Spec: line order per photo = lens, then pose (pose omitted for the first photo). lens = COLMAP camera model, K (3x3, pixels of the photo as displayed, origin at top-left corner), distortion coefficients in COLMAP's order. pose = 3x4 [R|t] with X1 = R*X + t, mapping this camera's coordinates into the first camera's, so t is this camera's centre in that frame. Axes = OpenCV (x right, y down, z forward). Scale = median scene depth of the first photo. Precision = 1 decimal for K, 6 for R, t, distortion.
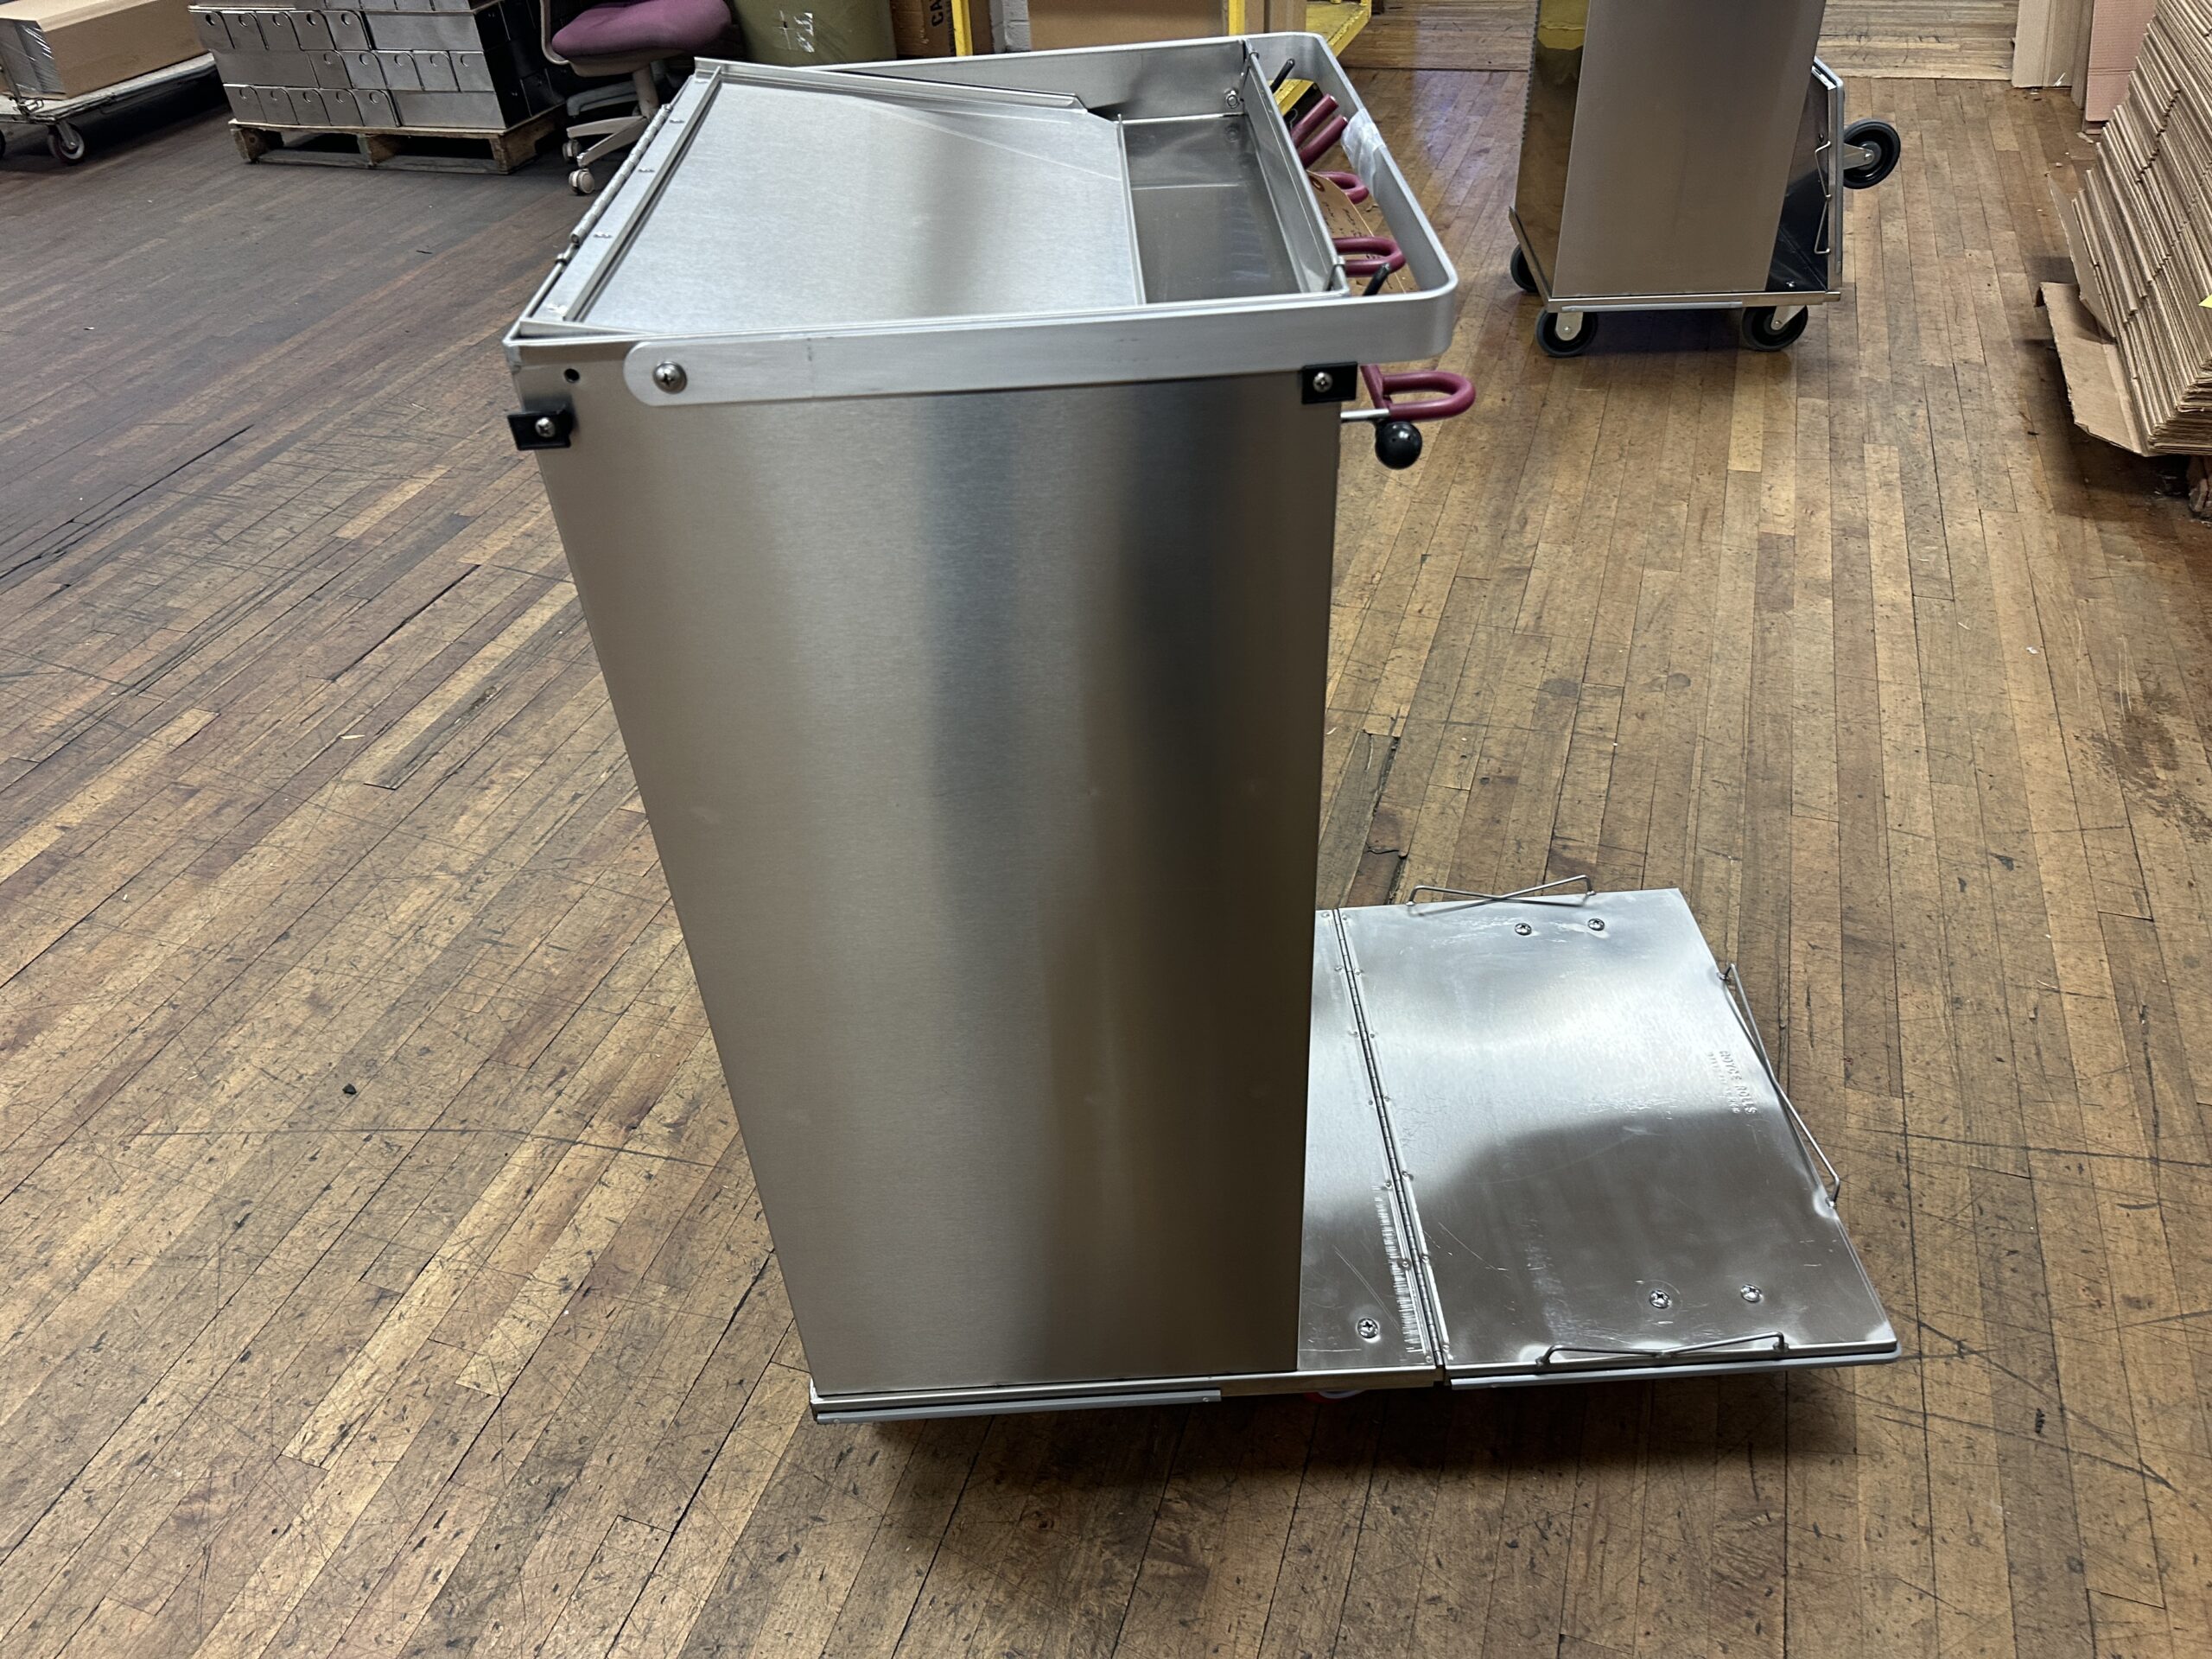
lens RADIAL K [[1576.0, 0, 1110.9], [0, 1576.0, 840.8], [0, 0, 1]] dist [0.017162, -0.027219]
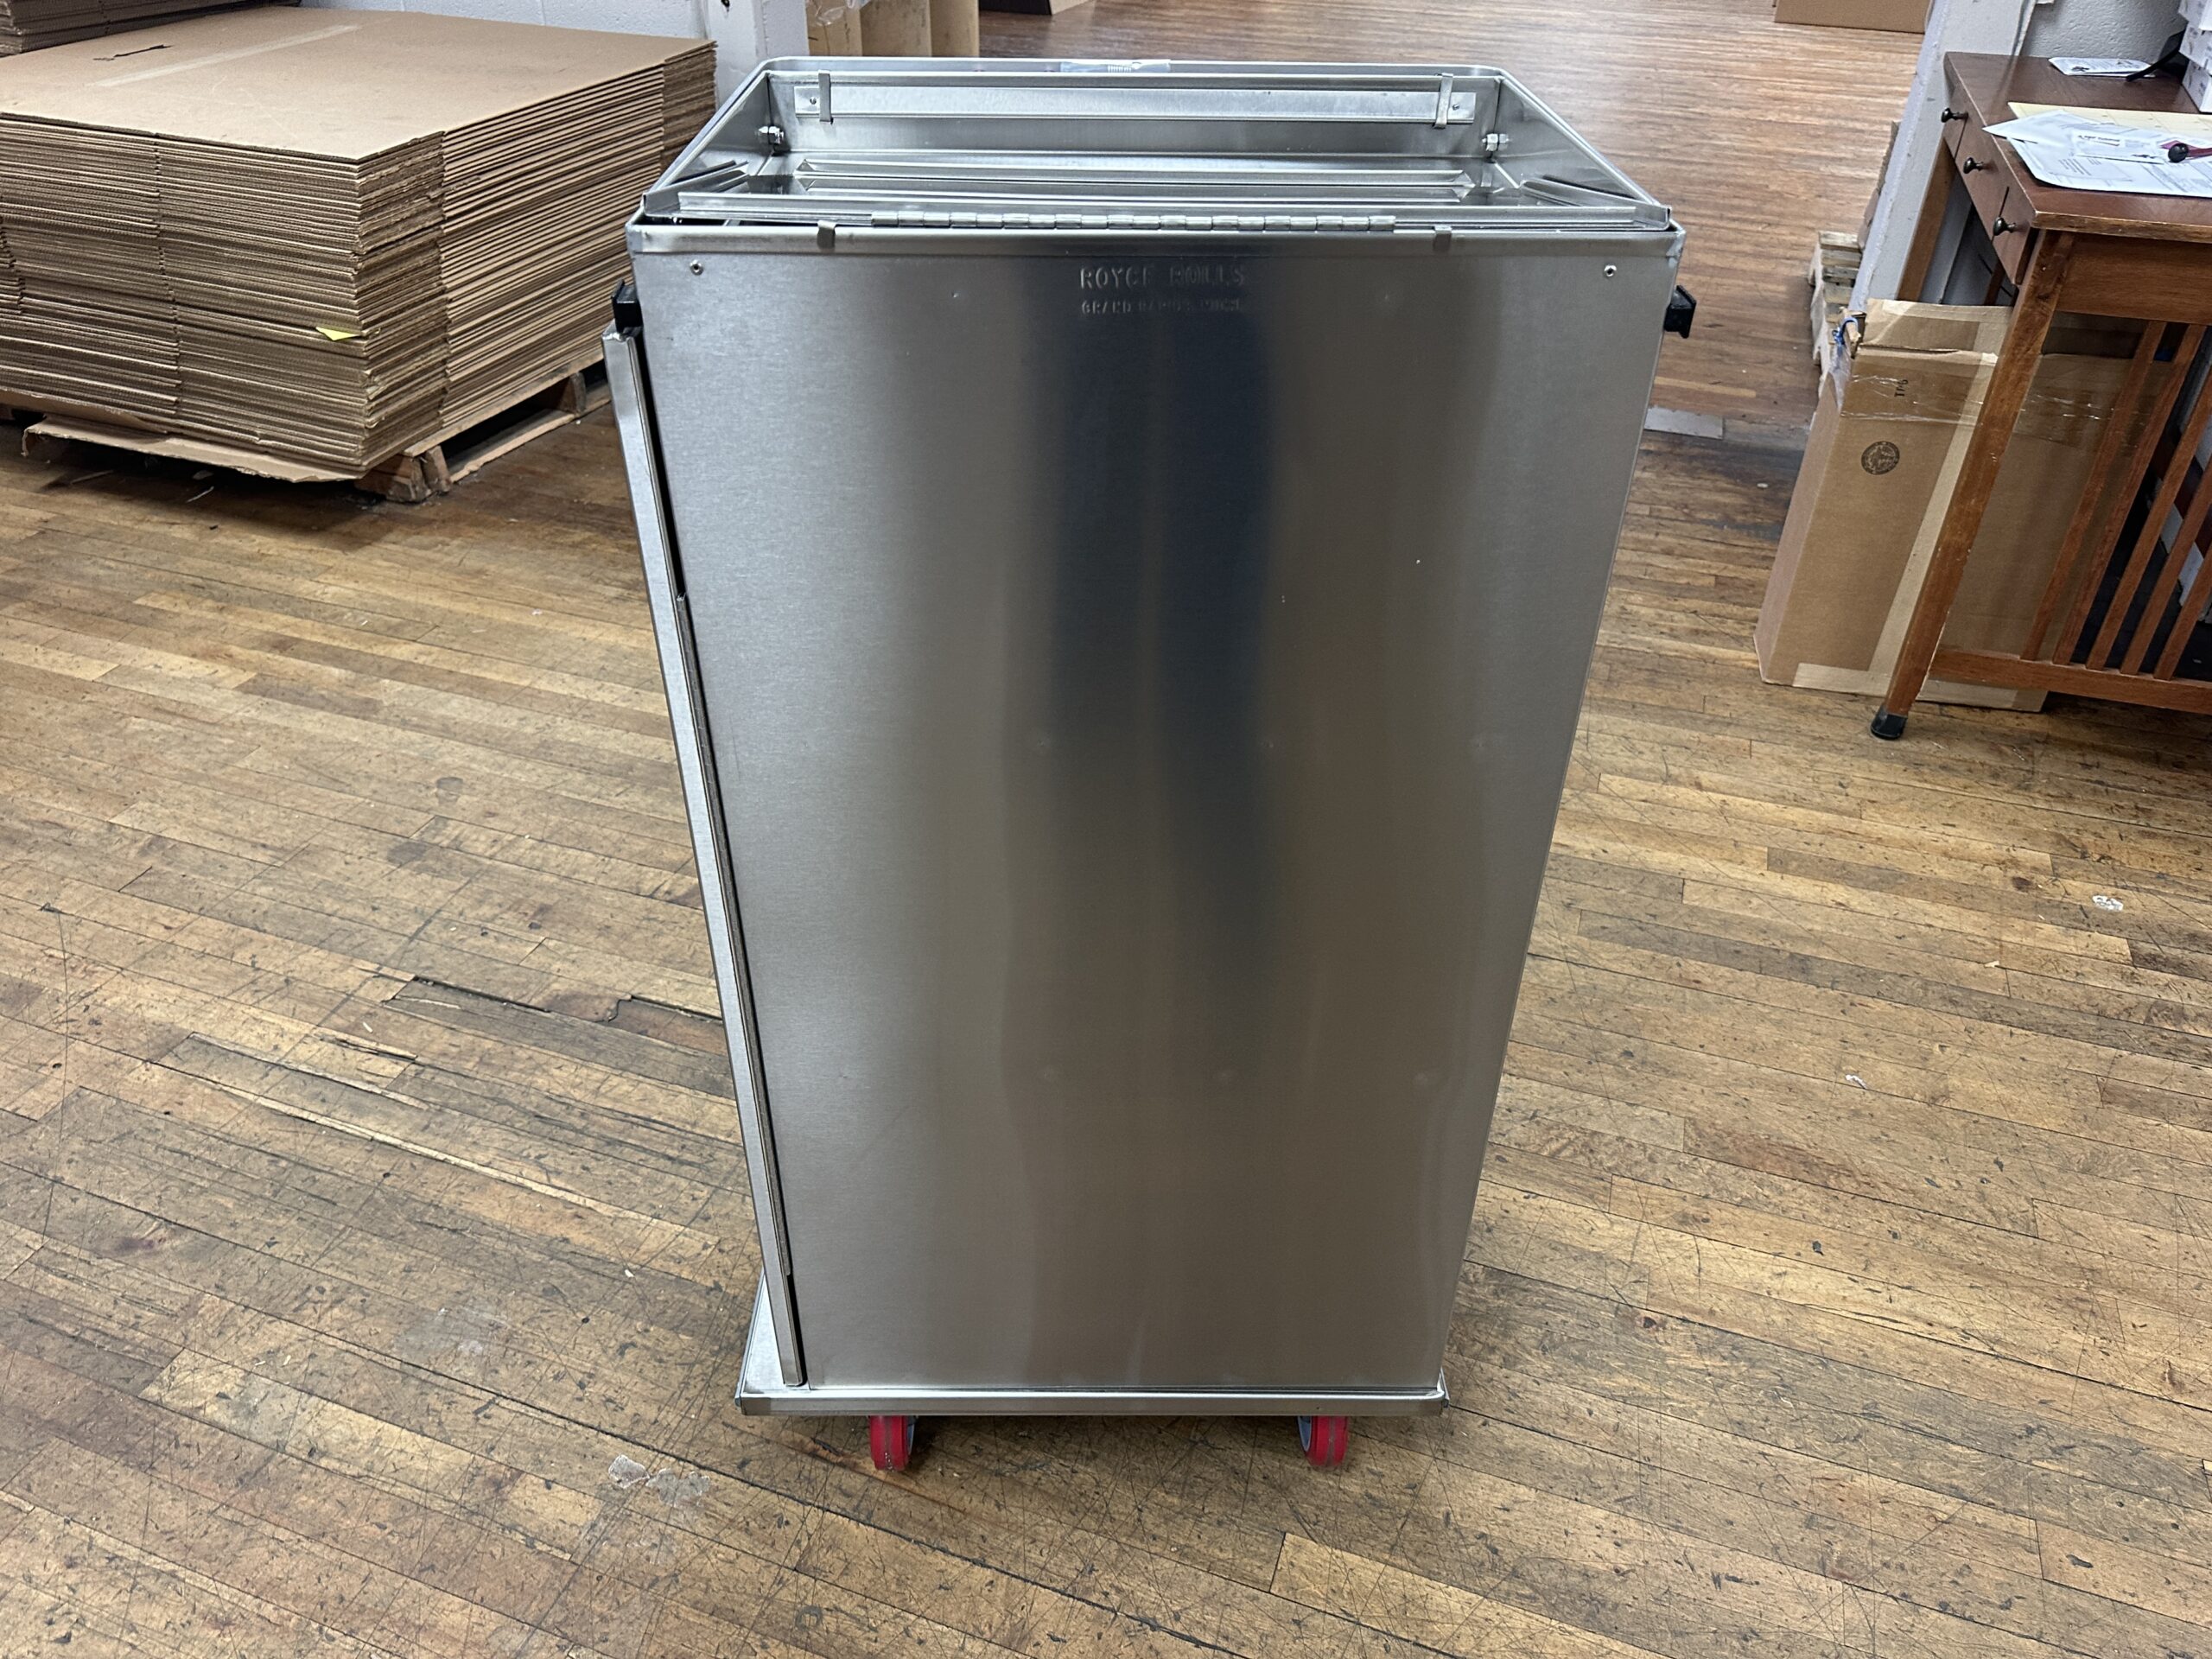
lens RADIAL K [[1576.0, 0, 1087.0], [0, 1576.0, 830.9], [0, 0, 1]] dist [0.017162, -0.027219]
pose [[0.019940, -0.531000, 0.847137, -0.434553], [0.622668, 0.669517, 0.405009, -0.212504], [-0.782232, 0.519409, 0.343987, 0.341589]]
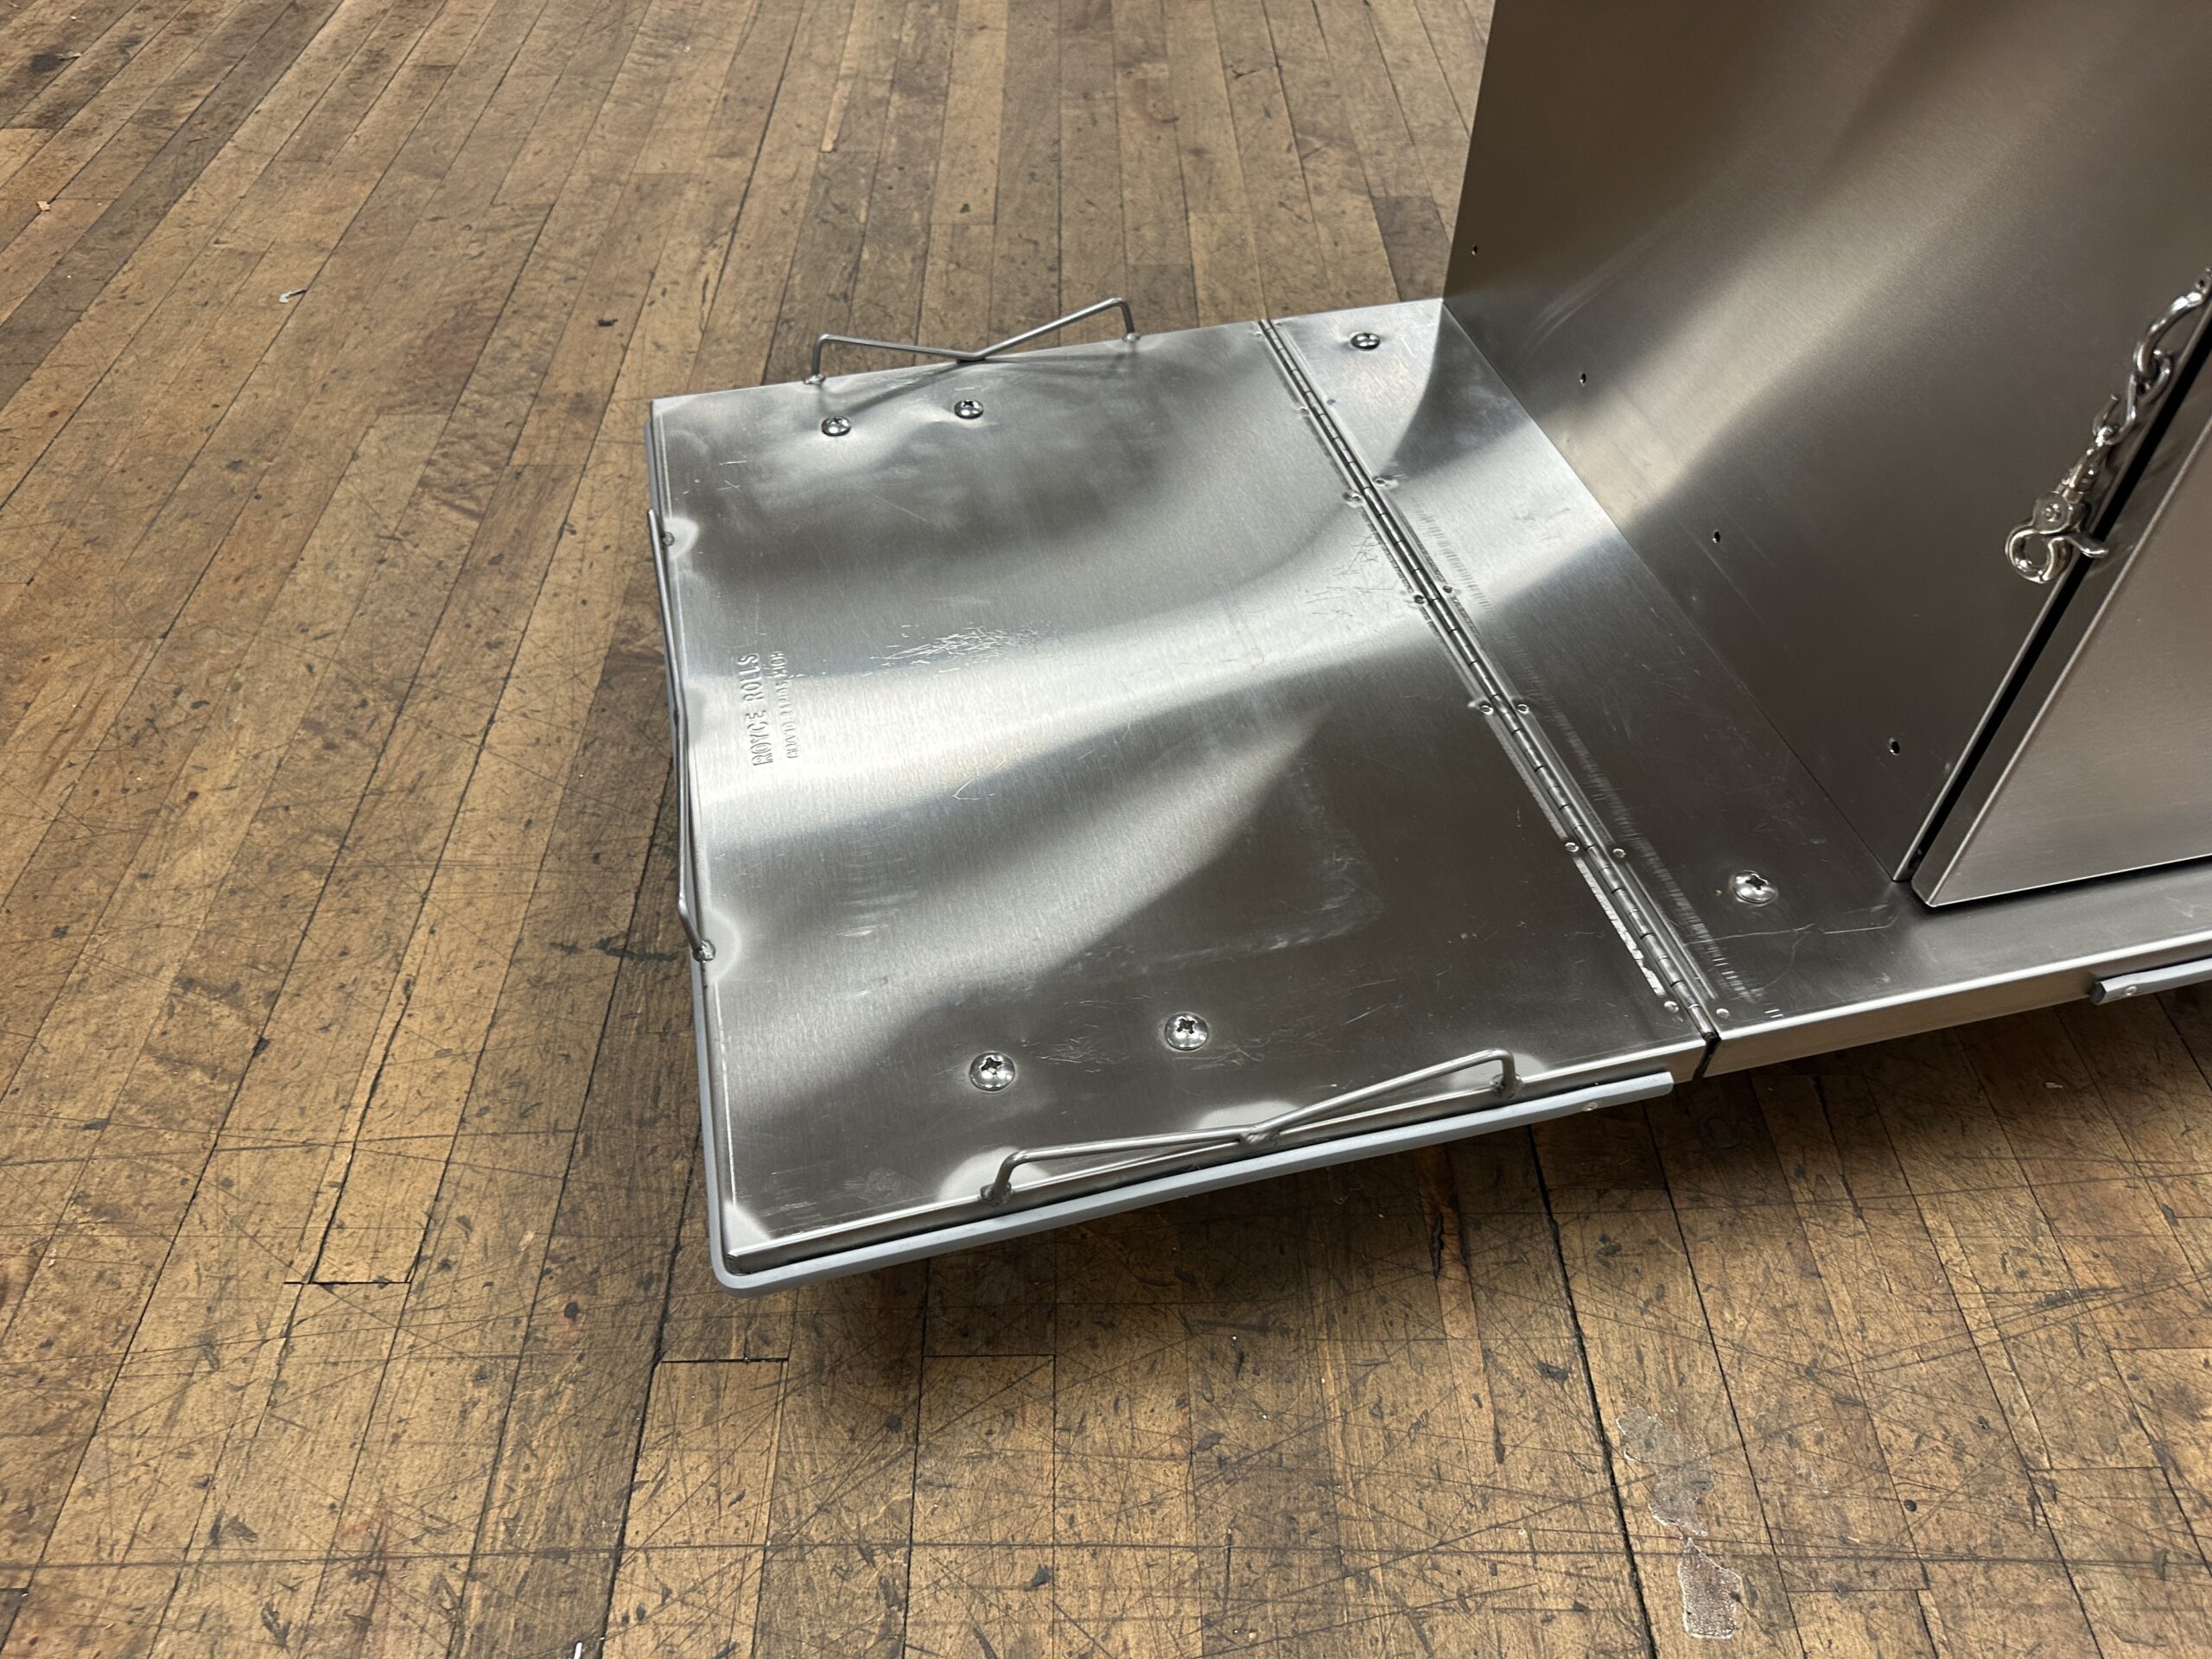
lens RADIAL K [[1576.0, 0, 1100.4], [0, 1576.0, 840.0], [0, 0, 1]] dist [0.017162, -0.027219]
pose [[-0.943238, 0.273753, -0.188044, 0.009972], [-0.170920, 0.085341, 0.981582, -0.174700], [0.284759, 0.958006, -0.033707, 0.639144]]
